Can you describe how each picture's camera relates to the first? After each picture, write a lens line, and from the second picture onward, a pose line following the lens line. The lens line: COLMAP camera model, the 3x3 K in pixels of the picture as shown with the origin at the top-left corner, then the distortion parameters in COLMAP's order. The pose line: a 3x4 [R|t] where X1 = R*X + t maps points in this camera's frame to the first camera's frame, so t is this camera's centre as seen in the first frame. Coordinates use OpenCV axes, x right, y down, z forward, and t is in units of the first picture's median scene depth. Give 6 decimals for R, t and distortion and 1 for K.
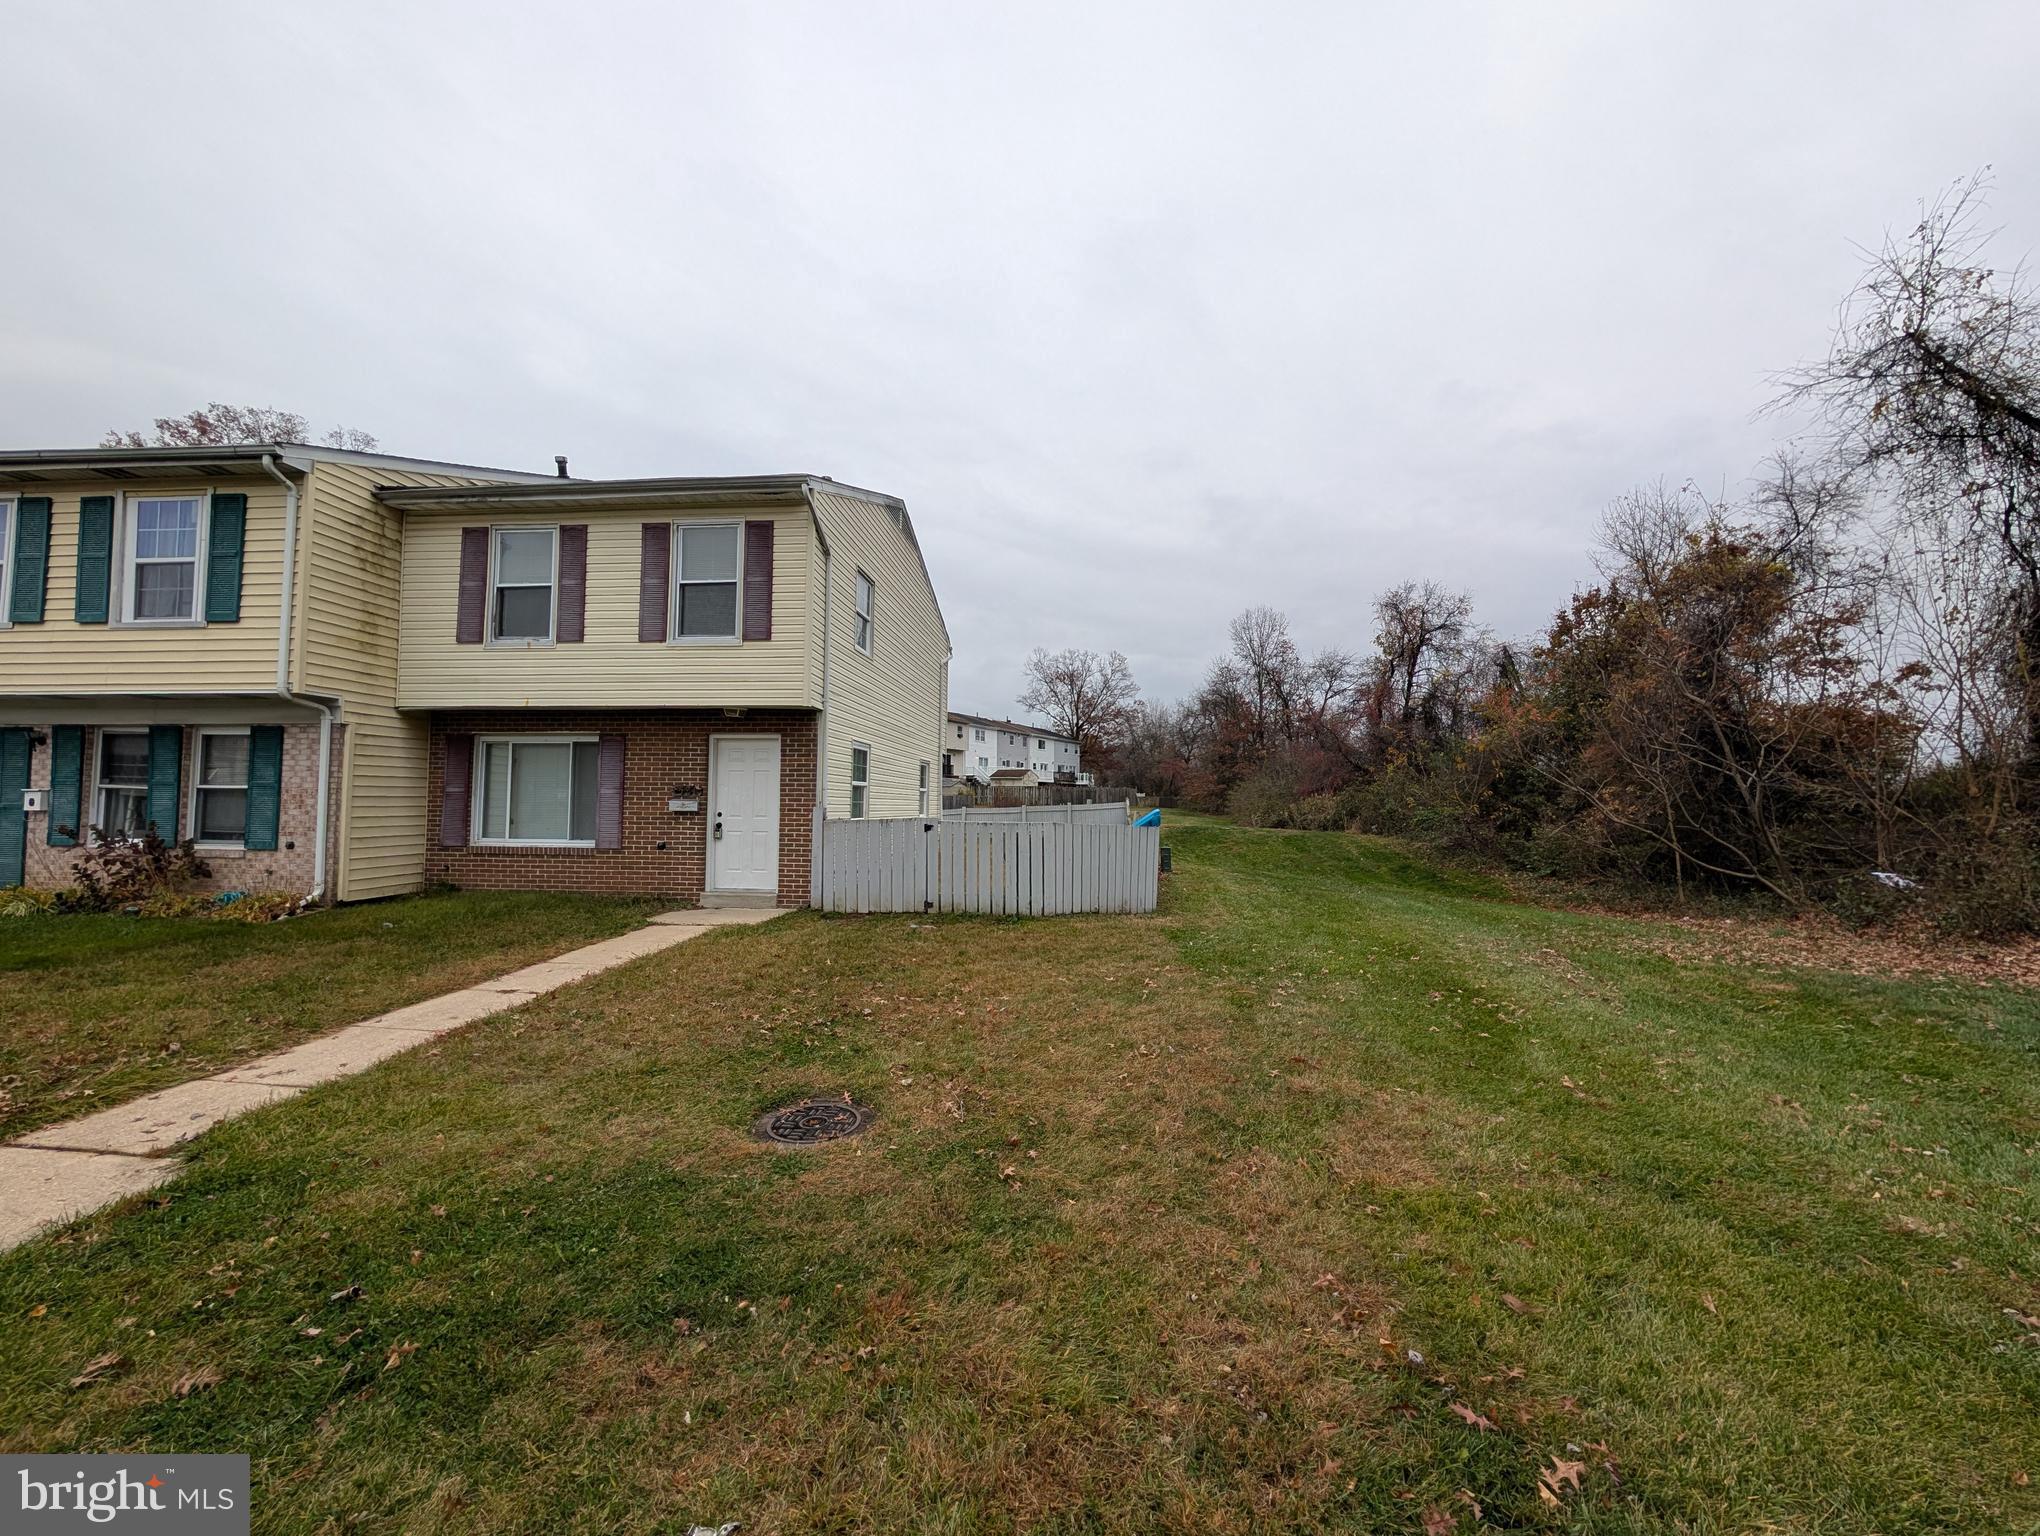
lens RADIAL K [[768.7, 0, 1020.7], [0, 768.7, 769.1], [0, 0, 1]] dist [-0.000348, 0.000413]
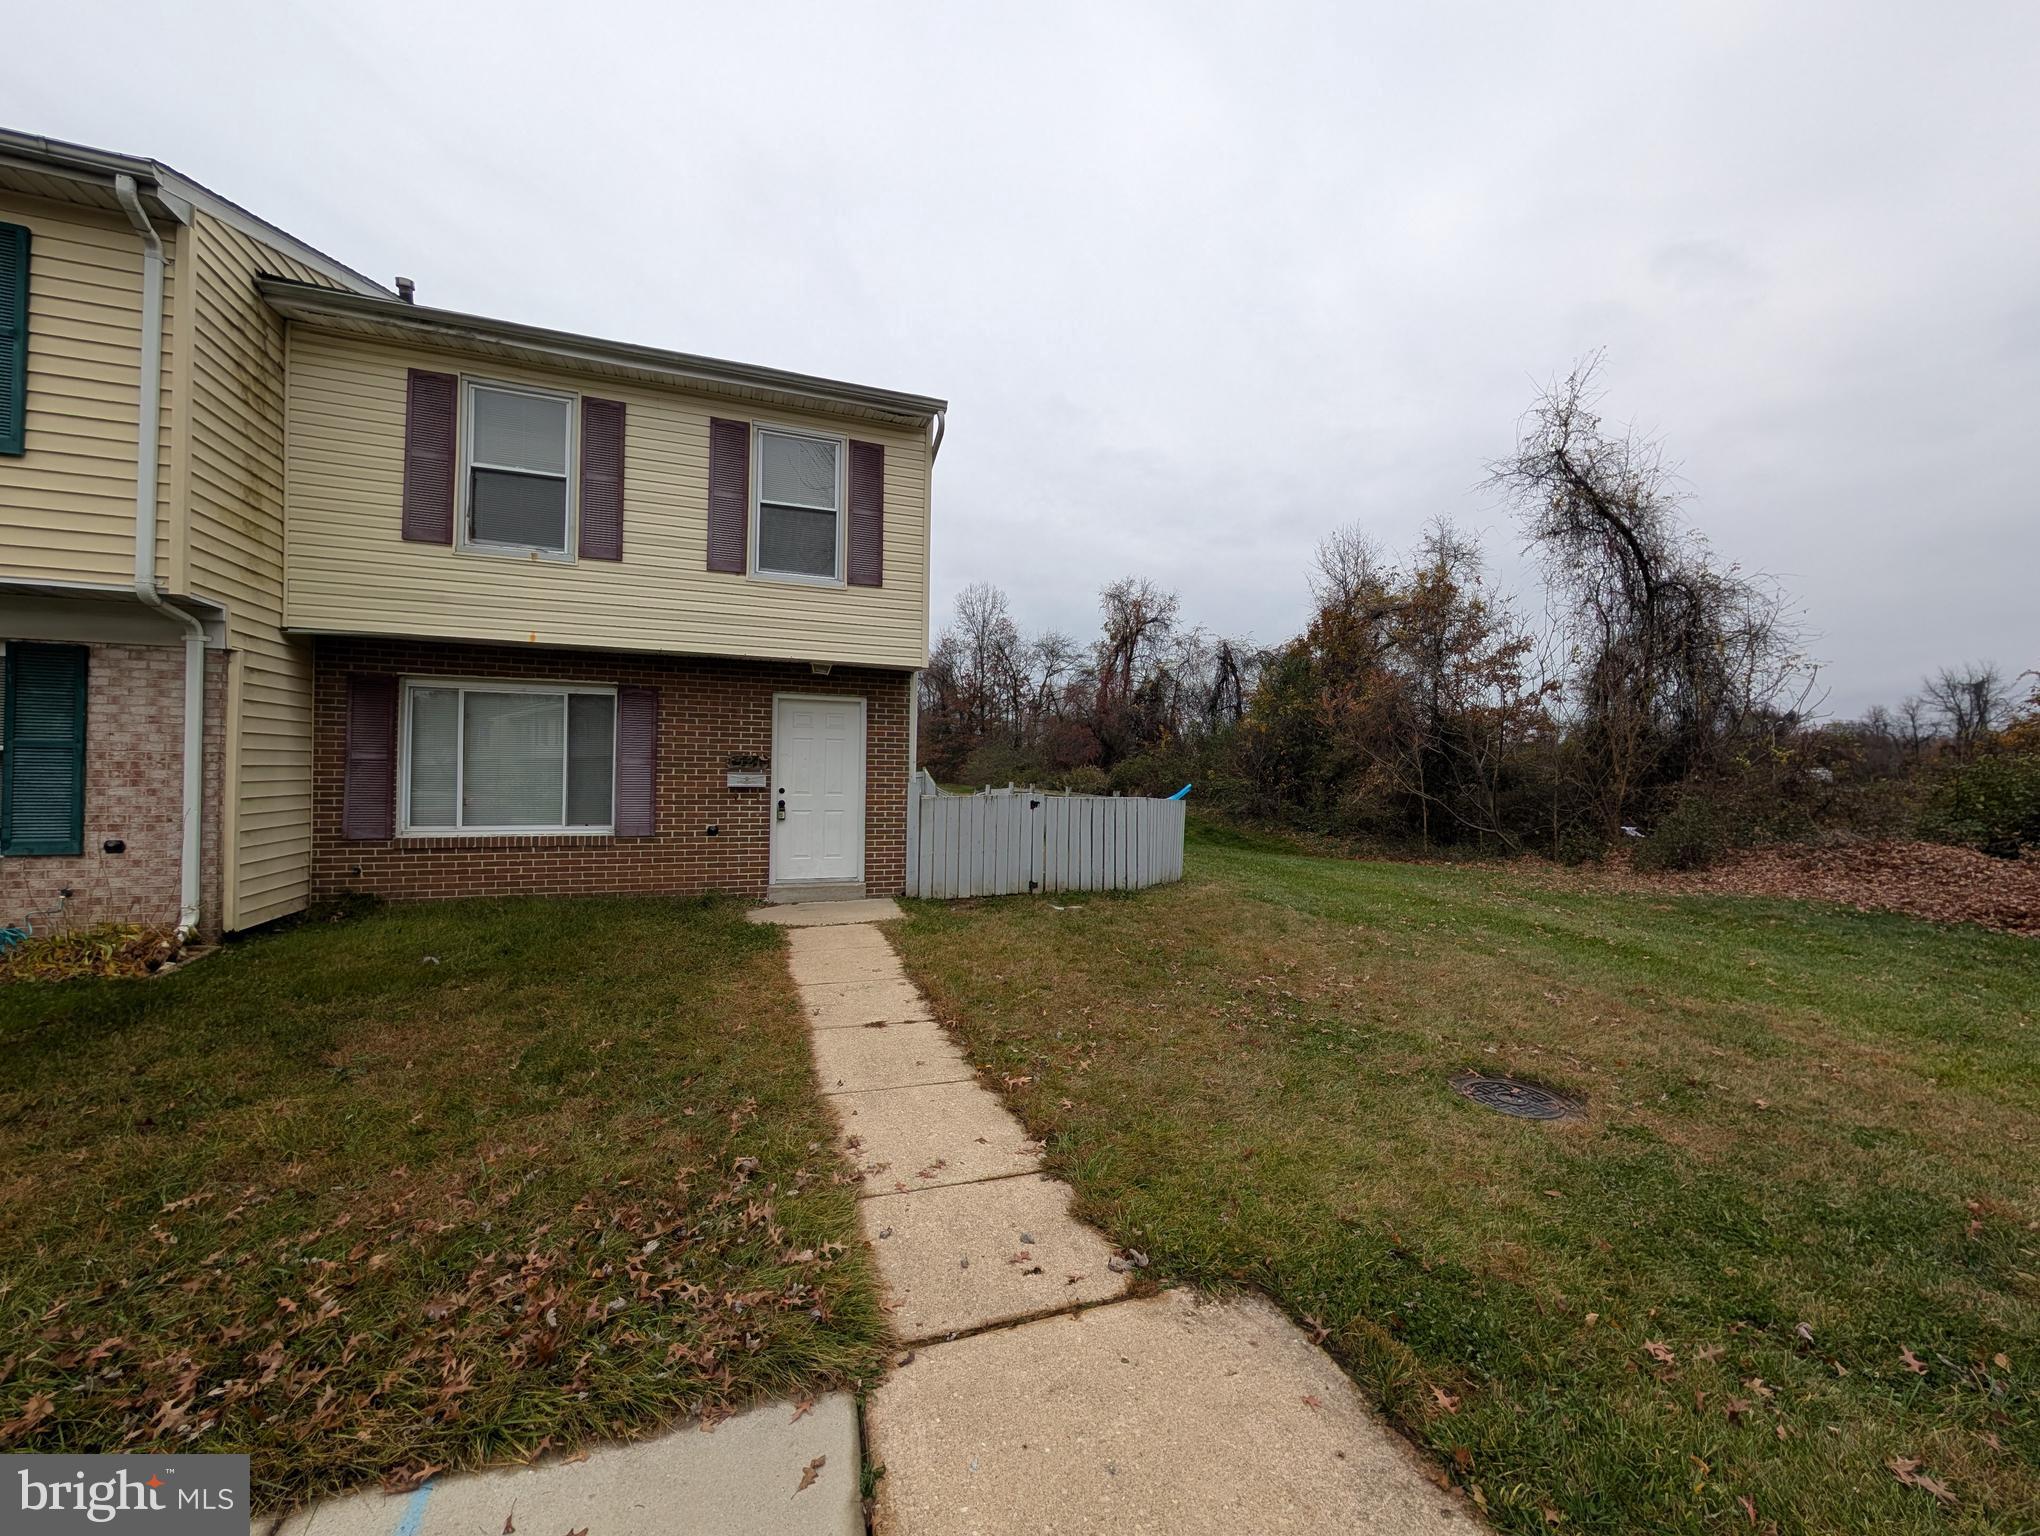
lens RADIAL K [[768.7, 0, 1034.1], [0, 768.7, 770.6], [0, 0, 1]] dist [-0.000348, 0.000413]
pose [[0.904742, 0.006960, 0.425902, -0.521537], [-0.026105, 0.998893, 0.039132, -0.002284], [-0.425158, -0.046523, 0.903923, 0.143850]]
